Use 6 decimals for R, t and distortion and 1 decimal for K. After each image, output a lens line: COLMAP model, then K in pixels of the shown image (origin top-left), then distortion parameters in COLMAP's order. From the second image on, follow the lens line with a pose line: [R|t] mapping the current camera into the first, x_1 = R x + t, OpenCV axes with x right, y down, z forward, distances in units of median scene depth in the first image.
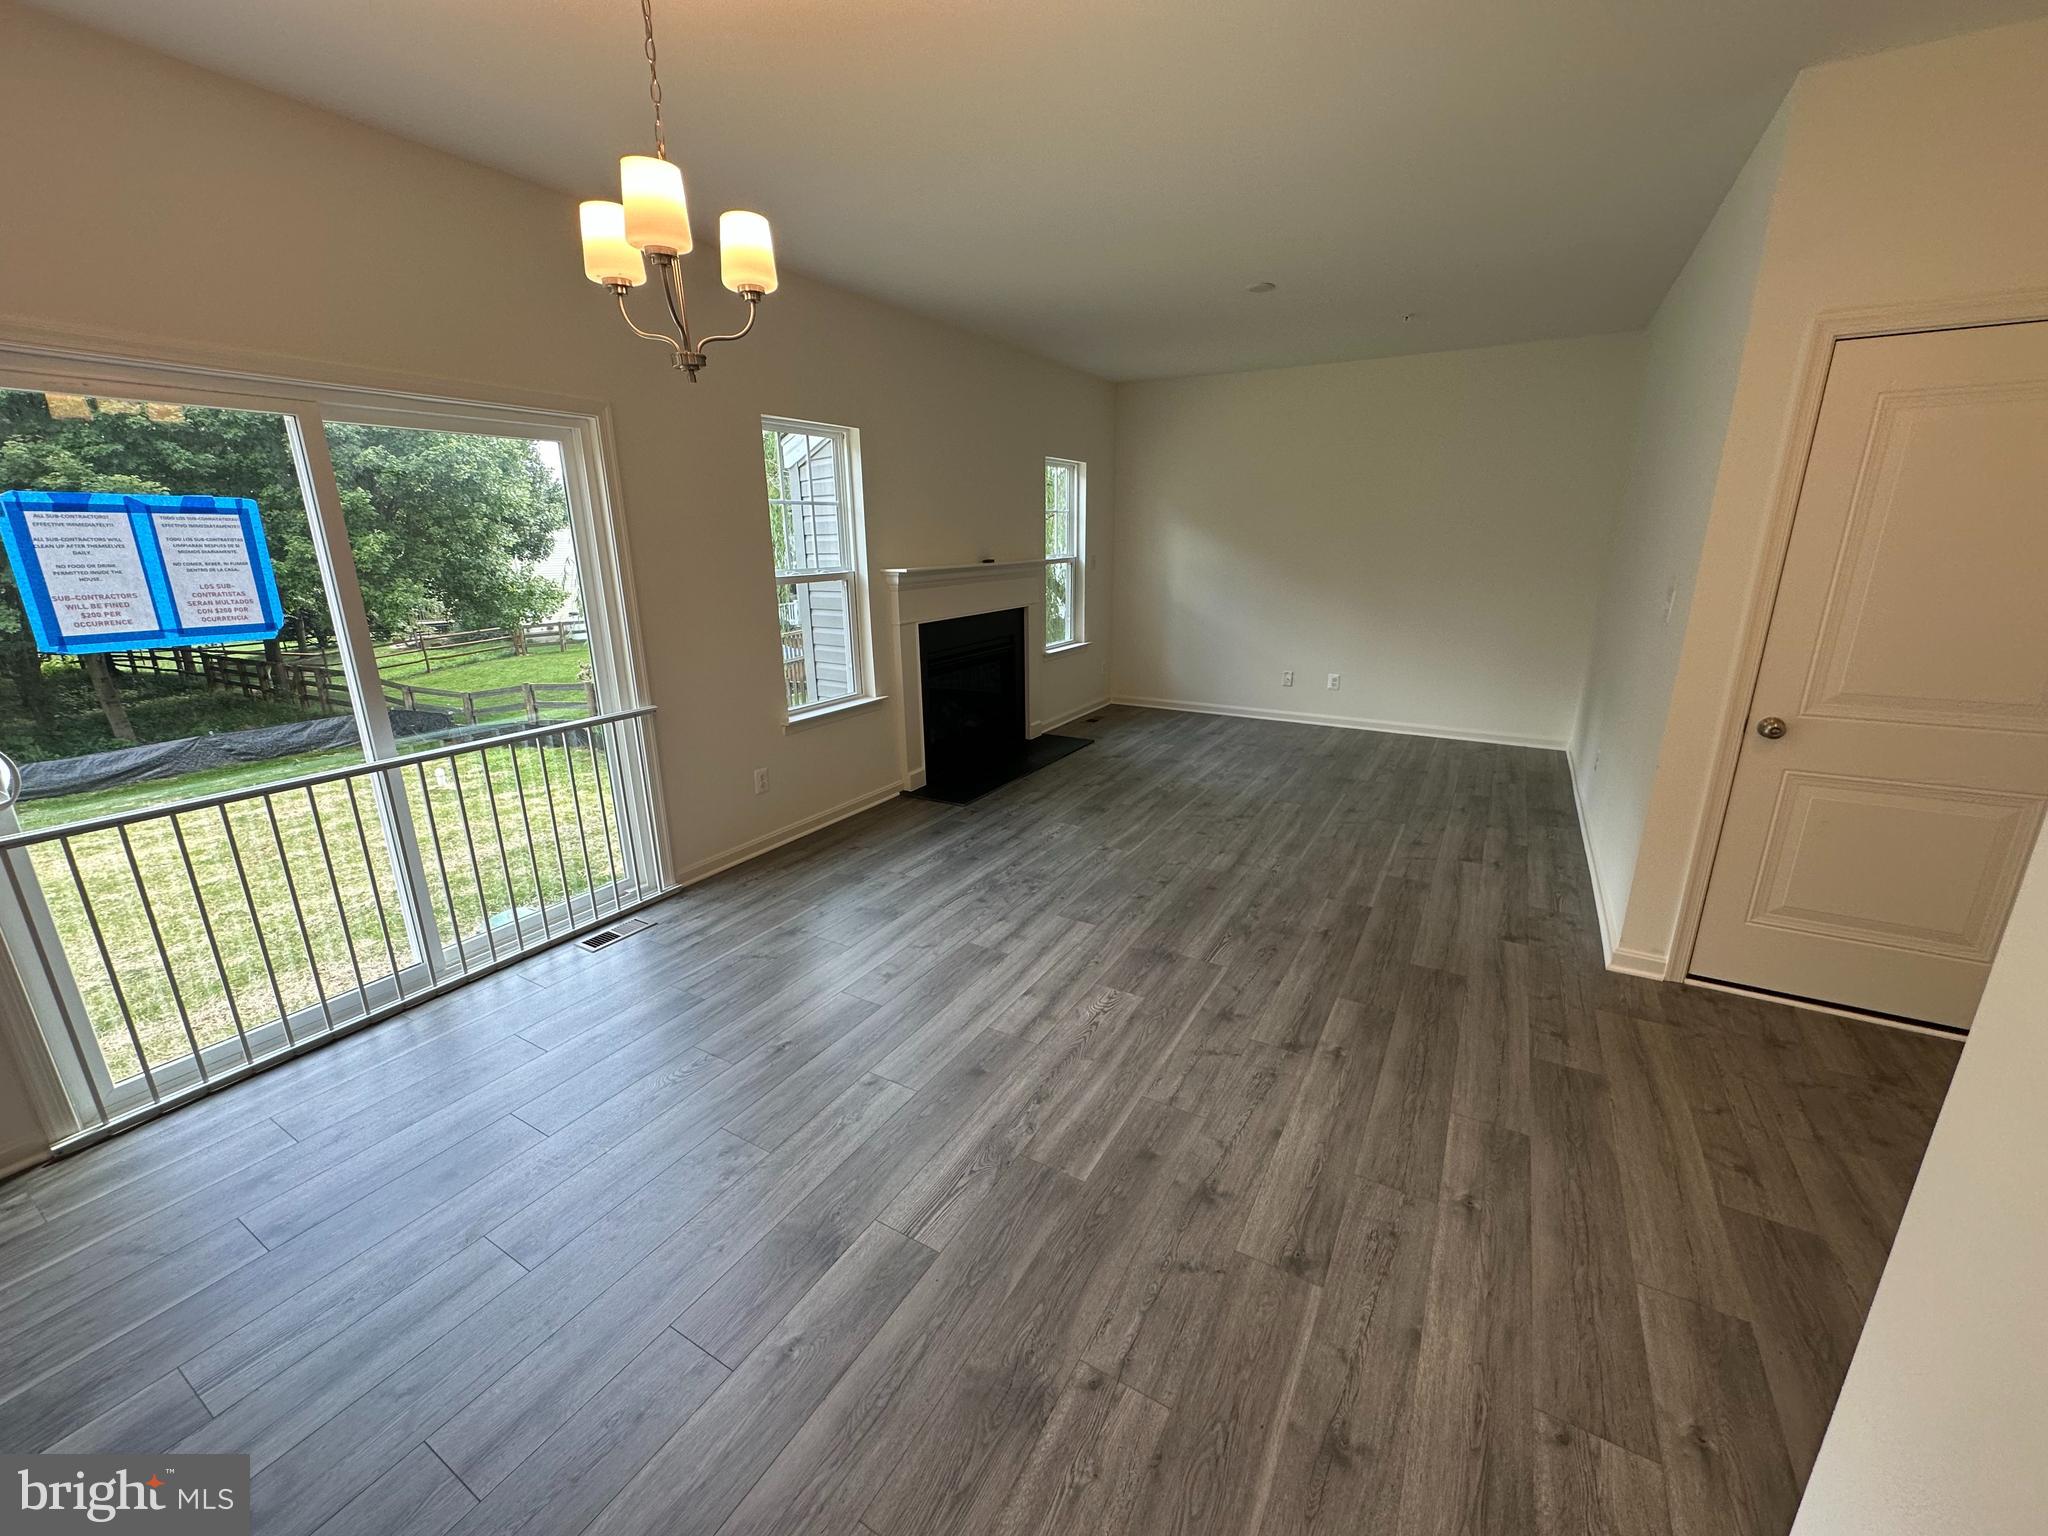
lens RADIAL K [[816.8, 0, 1025.0], [0, 816.8, 764.9], [0, 0, 1]] dist [-0.000610, 0.000097]
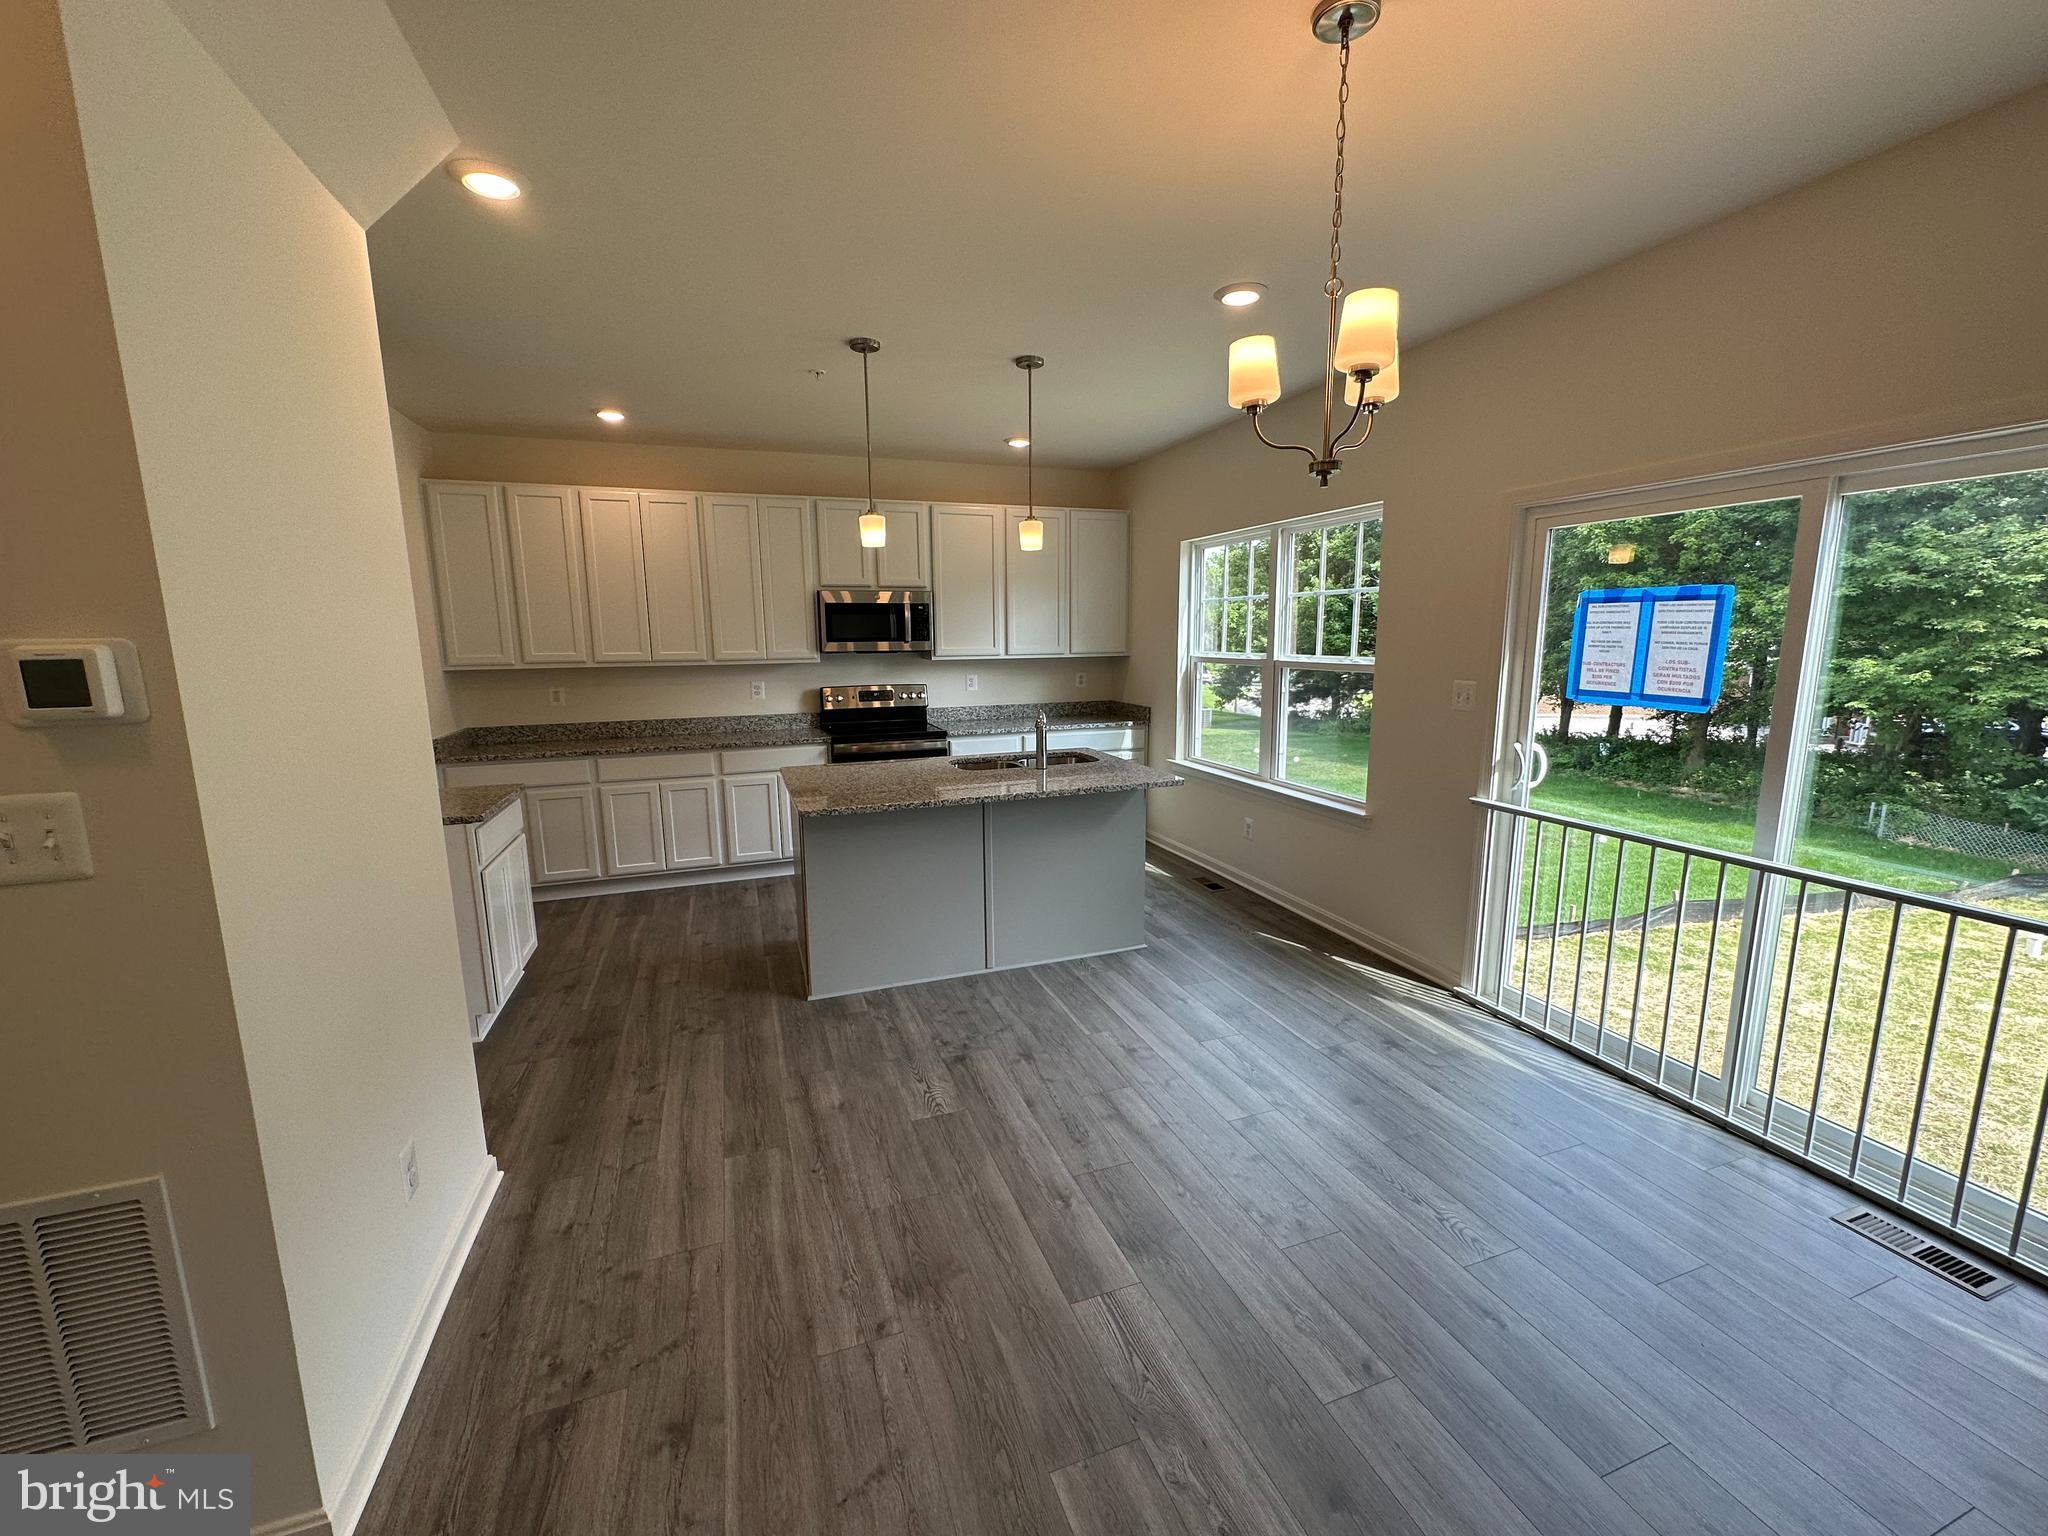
lens RADIAL K [[816.8, 0, 1021.6], [0, 816.8, 763.8], [0, 0, 1]] dist [-0.000610, 0.000097]
pose [[-0.637974, 0.142980, -0.756667, 0.645612], [-0.195528, 0.920330, 0.338763, -0.390116], [0.744820, 0.364072, -0.559191, 1.326588]]
